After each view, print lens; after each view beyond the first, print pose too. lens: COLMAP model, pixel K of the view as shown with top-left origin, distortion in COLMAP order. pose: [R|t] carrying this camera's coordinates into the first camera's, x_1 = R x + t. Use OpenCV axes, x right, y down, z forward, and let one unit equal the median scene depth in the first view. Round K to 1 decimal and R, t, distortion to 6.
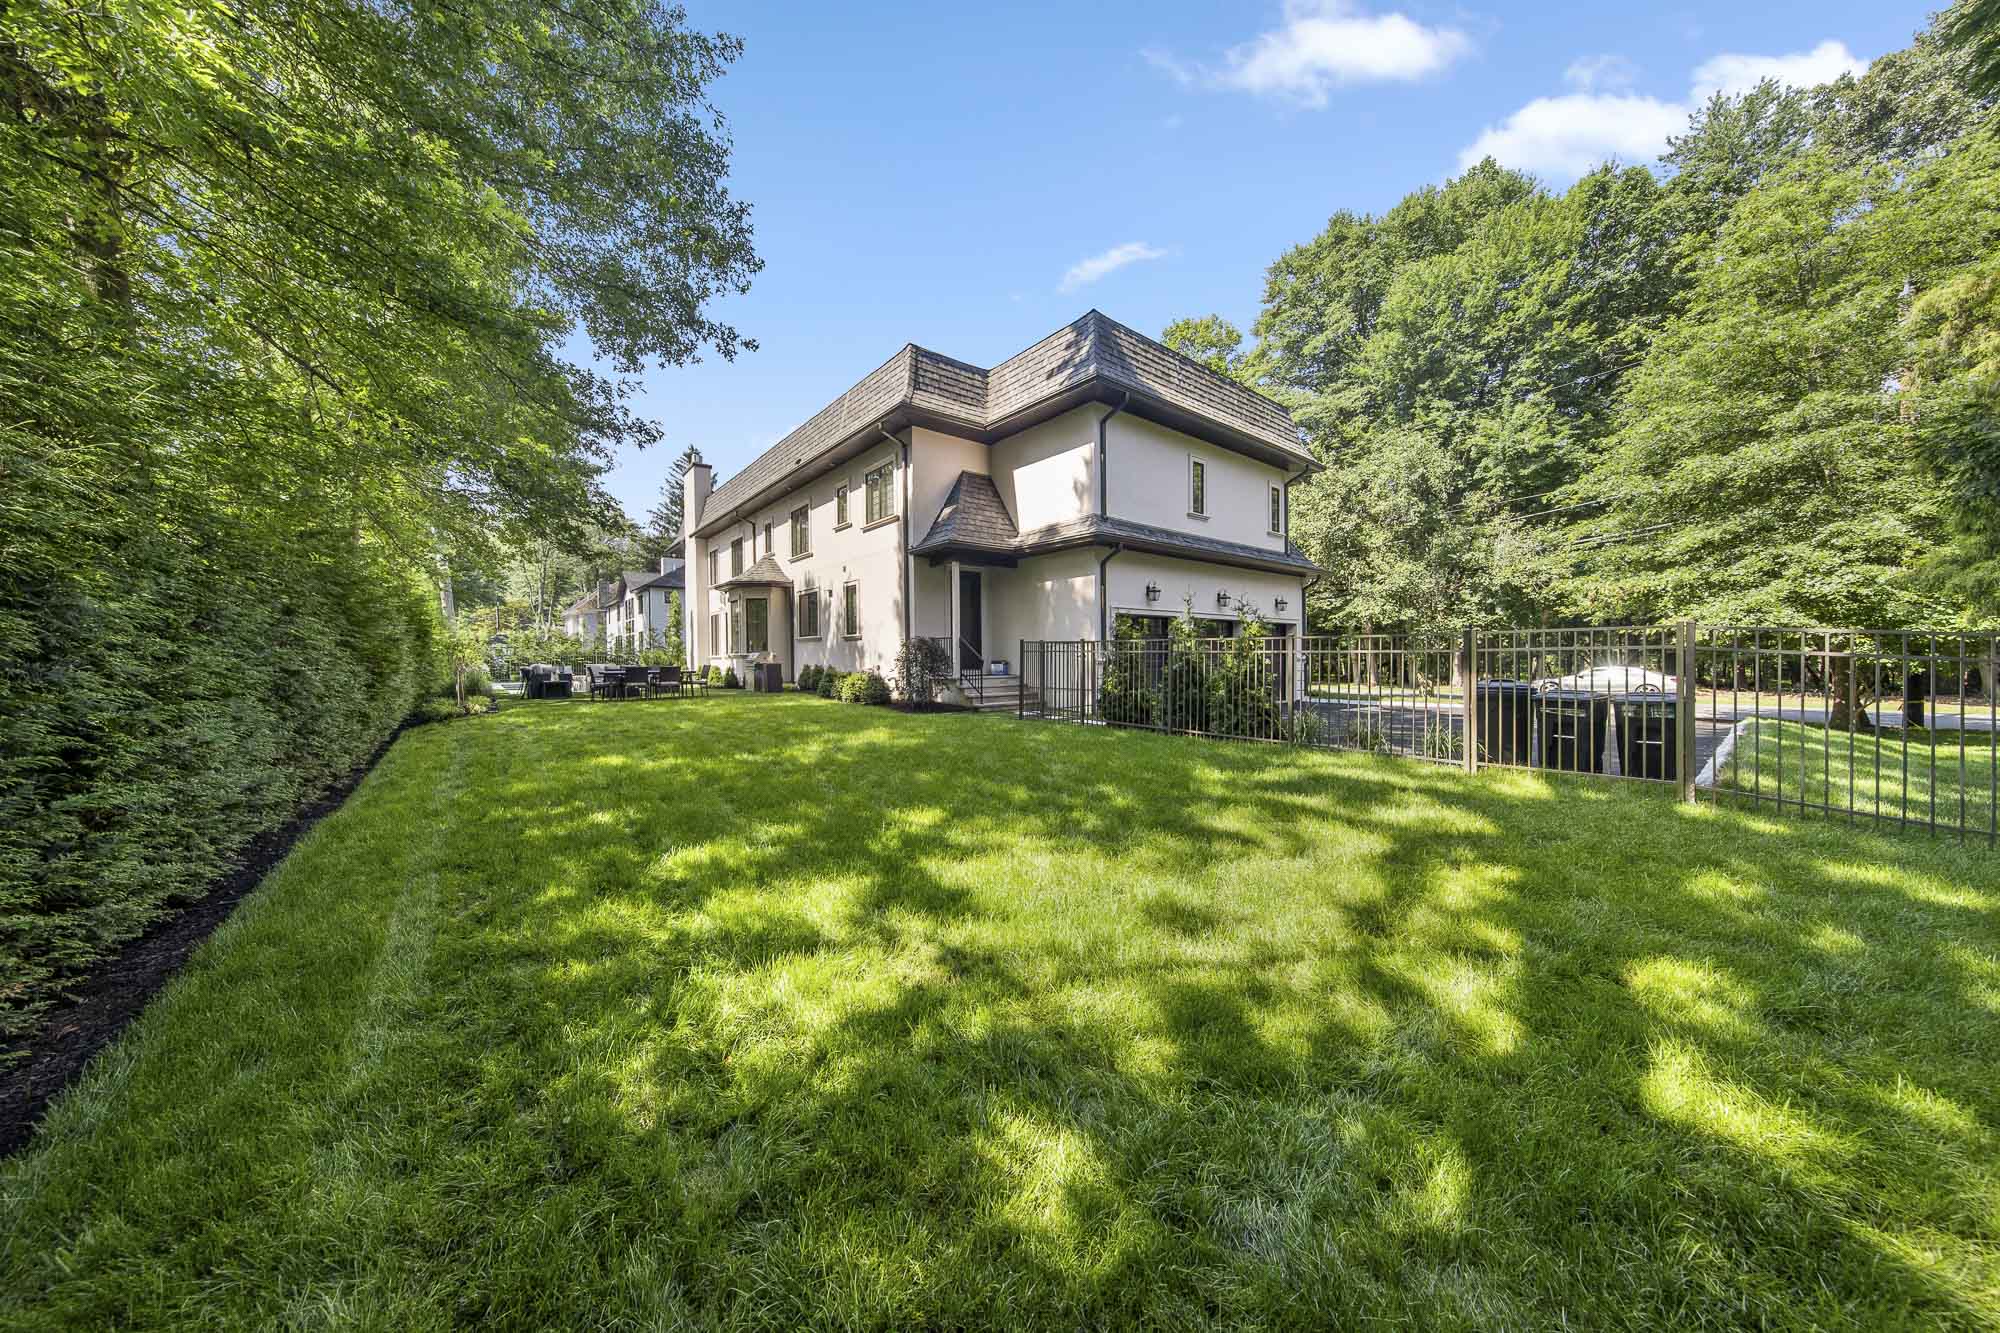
lens RADIAL K [[633.4, 0, 997.7], [0, 633.4, 661.7], [0, 0, 1]] dist [-0.000093, -0.000081]
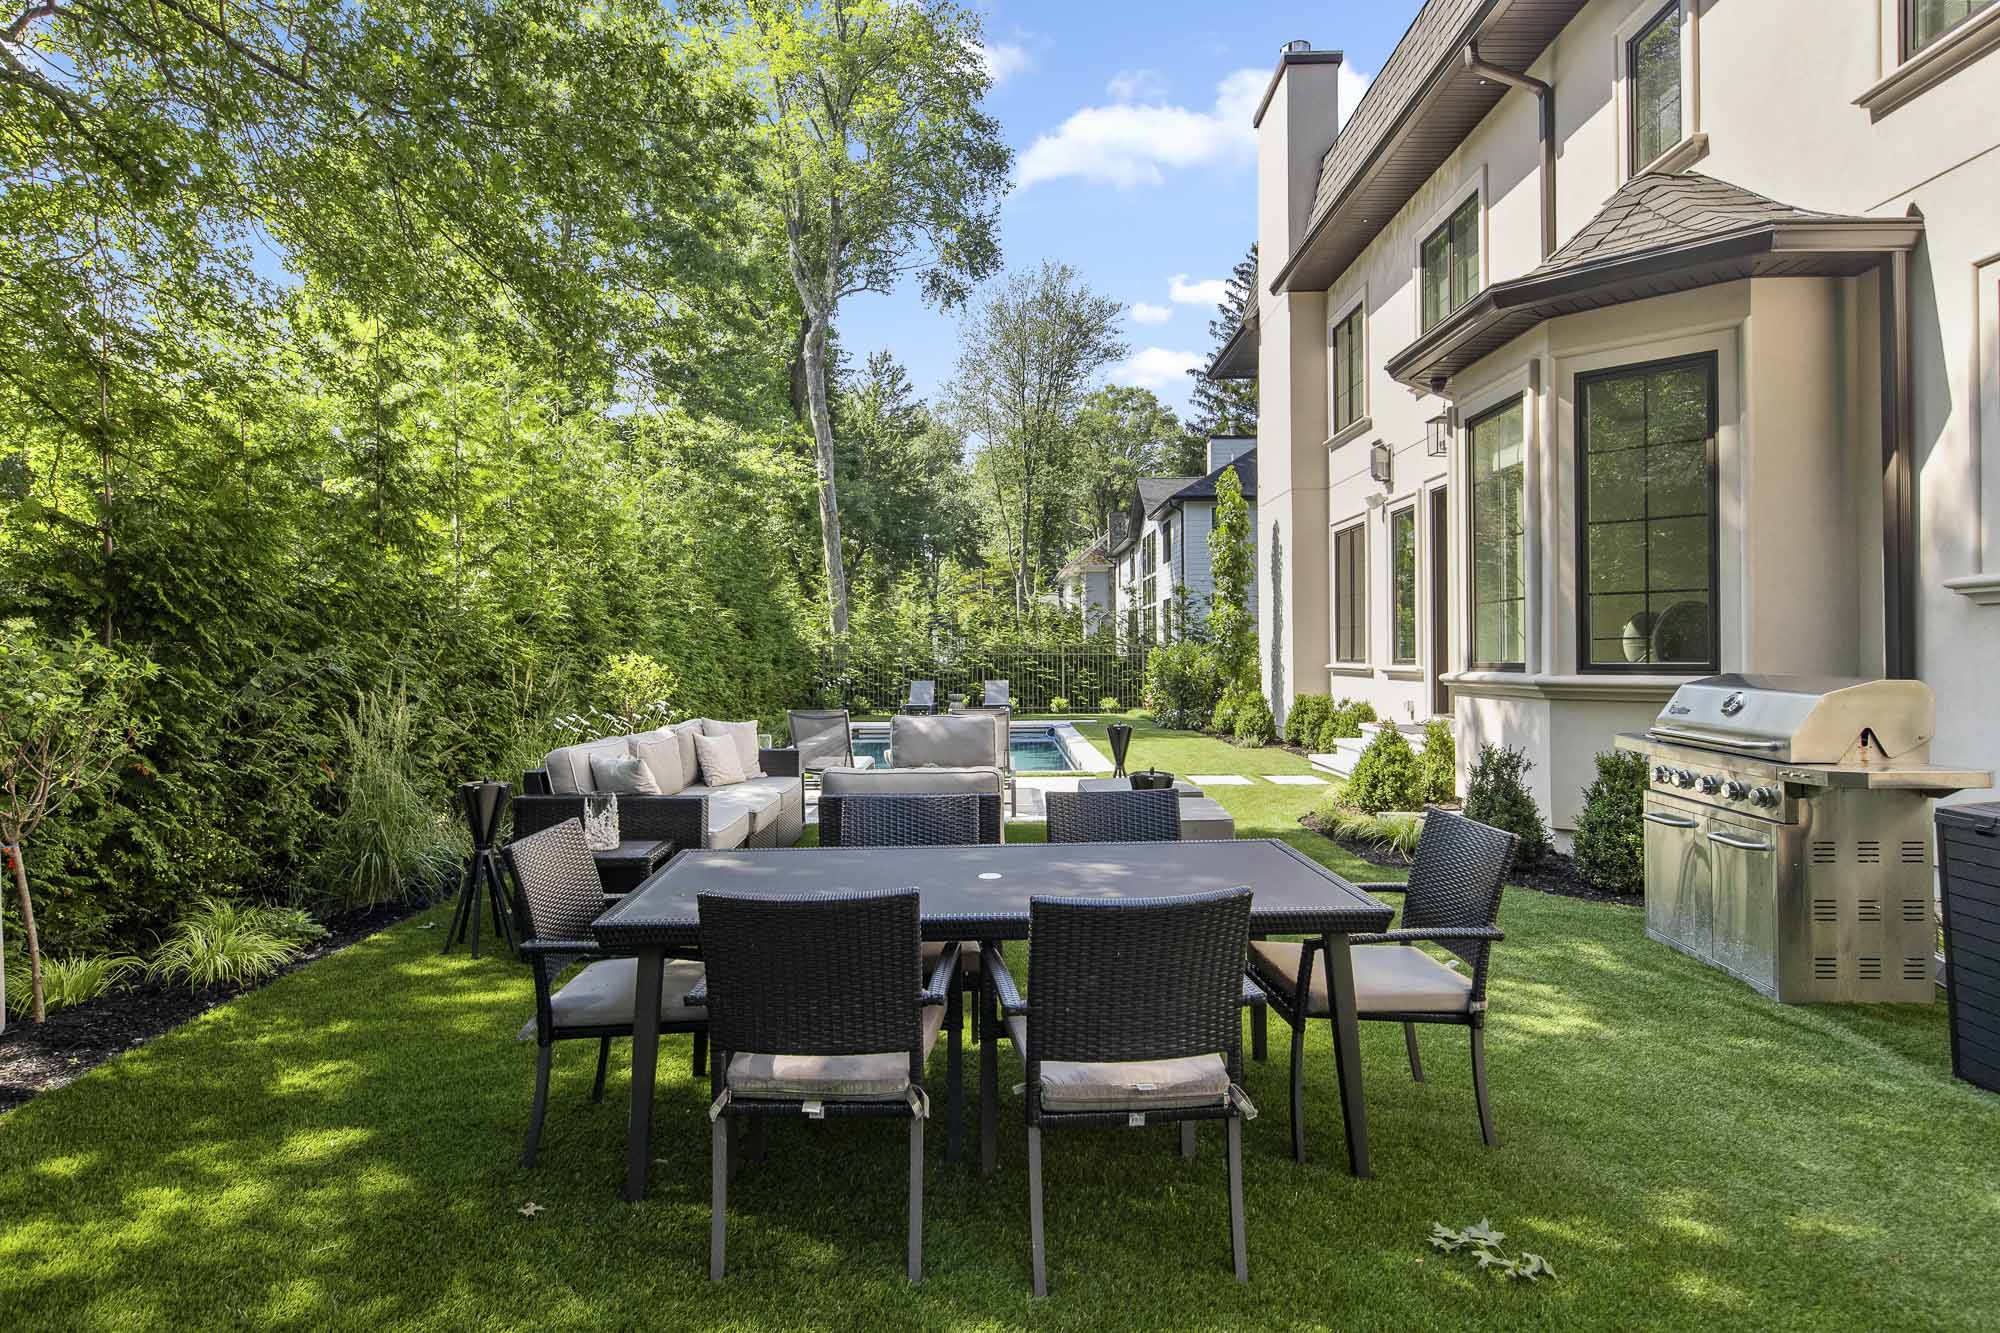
lens RADIAL K [[1090.8, 0, 1003.6], [0, 1090.8, 656.7], [0, 0, 1]] dist [0.001667, 0.001101]
pose [[0.777280, 0.005236, -0.629133, -0.207079], [-0.002648, 0.999984, 0.005051, -0.012515], [0.629149, -0.002260, 0.777282, 0.412123]]
